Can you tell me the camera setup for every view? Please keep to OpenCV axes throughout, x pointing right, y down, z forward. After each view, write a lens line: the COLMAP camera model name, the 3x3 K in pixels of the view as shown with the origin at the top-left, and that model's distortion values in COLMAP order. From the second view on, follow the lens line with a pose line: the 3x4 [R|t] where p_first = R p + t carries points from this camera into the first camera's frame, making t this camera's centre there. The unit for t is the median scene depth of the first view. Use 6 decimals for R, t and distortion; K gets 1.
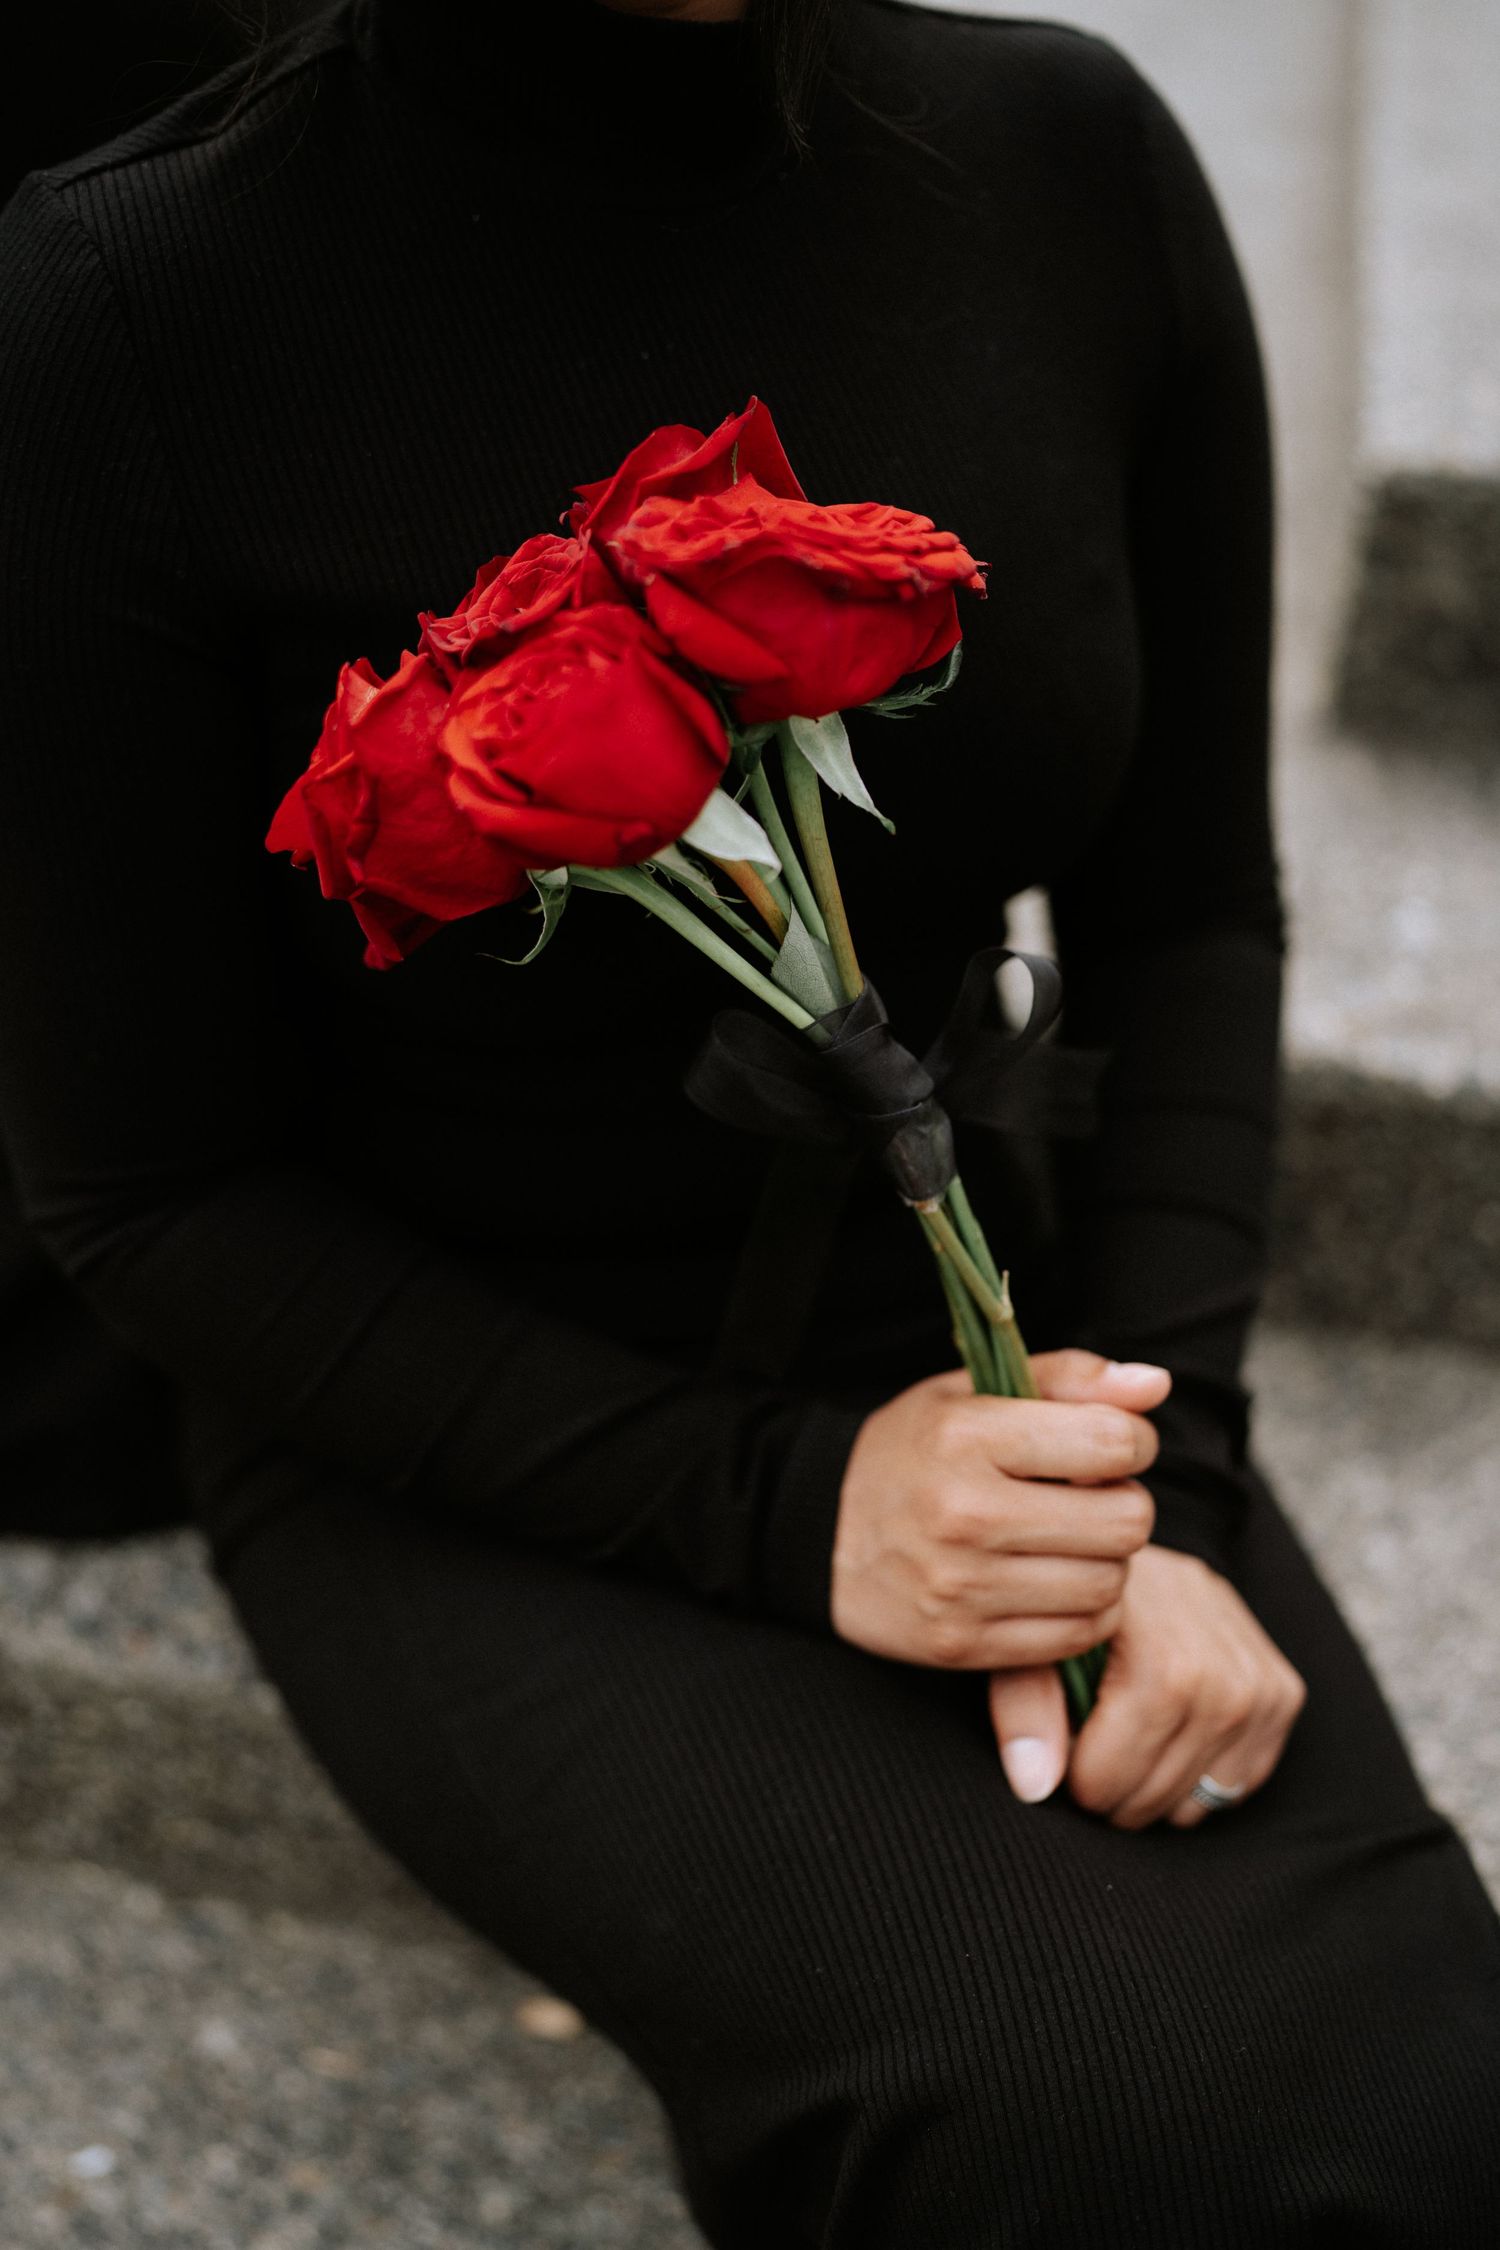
lens RADIAL K [[2232.7, 0, 683.0], [0, 2232.7, 1125.1], [0, 0, 1]] dist [0.096193, -0.309716]
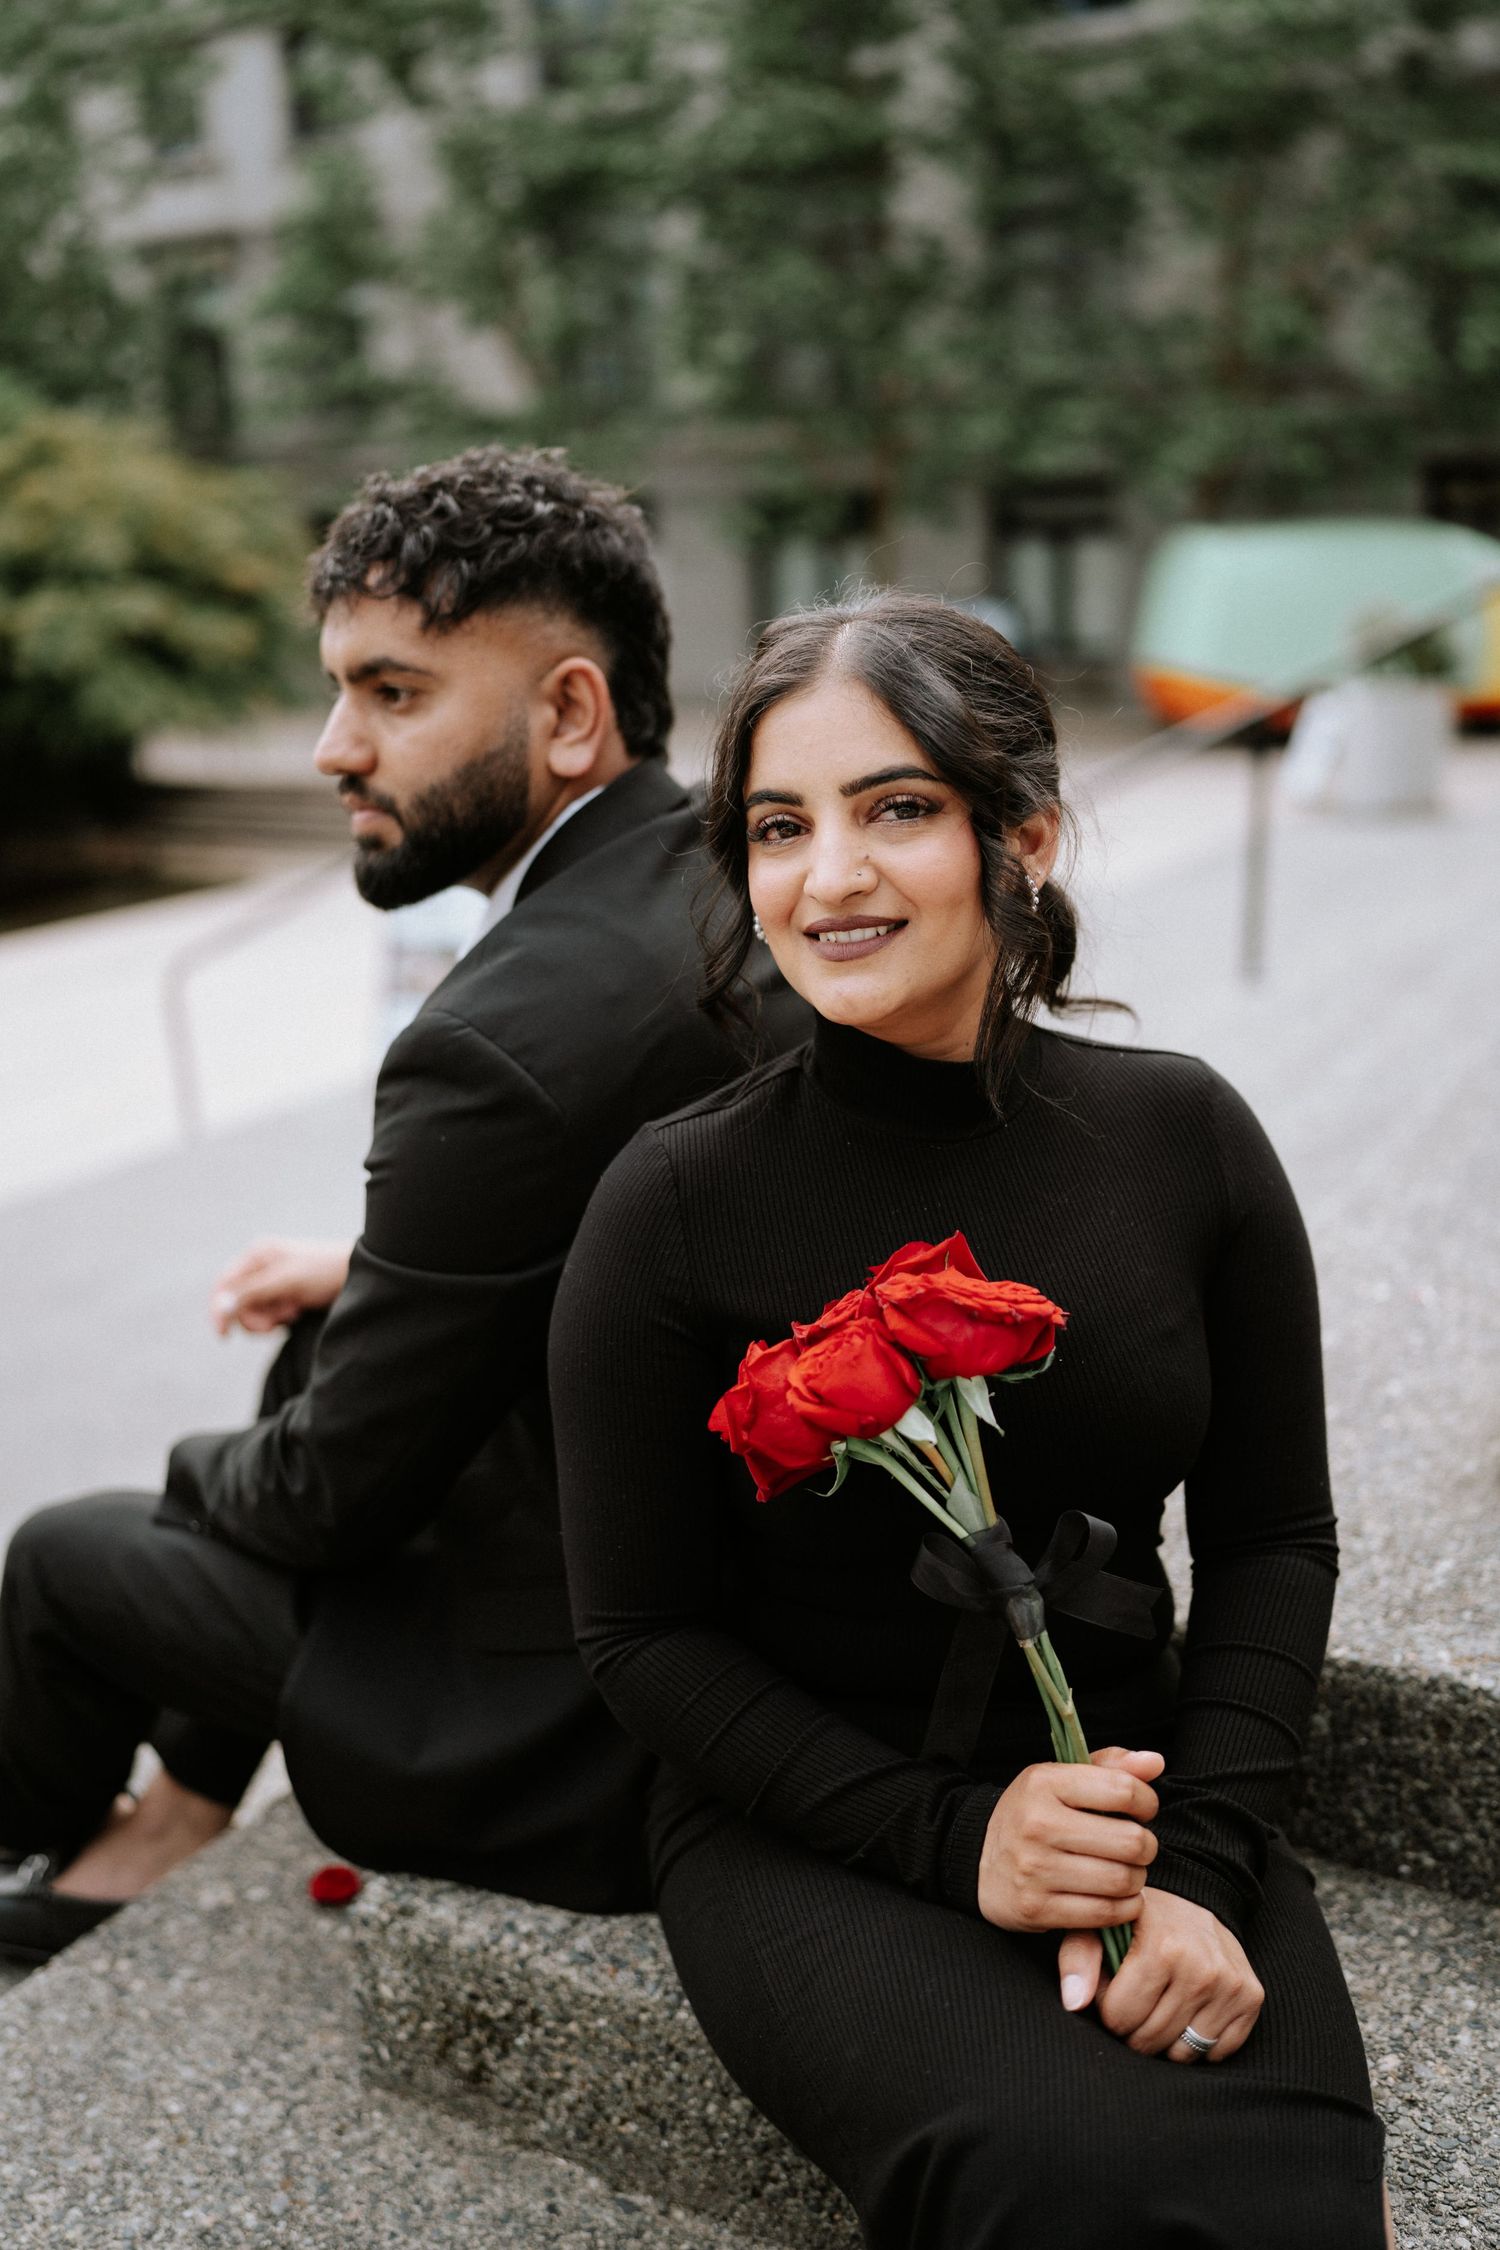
lens RADIAL K [[2205.5, 0, 755.5], [0, 2205.5, 1133.6], [0, 0, 1]] dist [-0.061748, 0.174666]
pose [[0.963876, 0.031916, -0.264433, 0.364717], [-0.126958, 0.927808, -0.350790, 0.315017], [0.234148, 0.371690, 0.898344, -0.865250]]
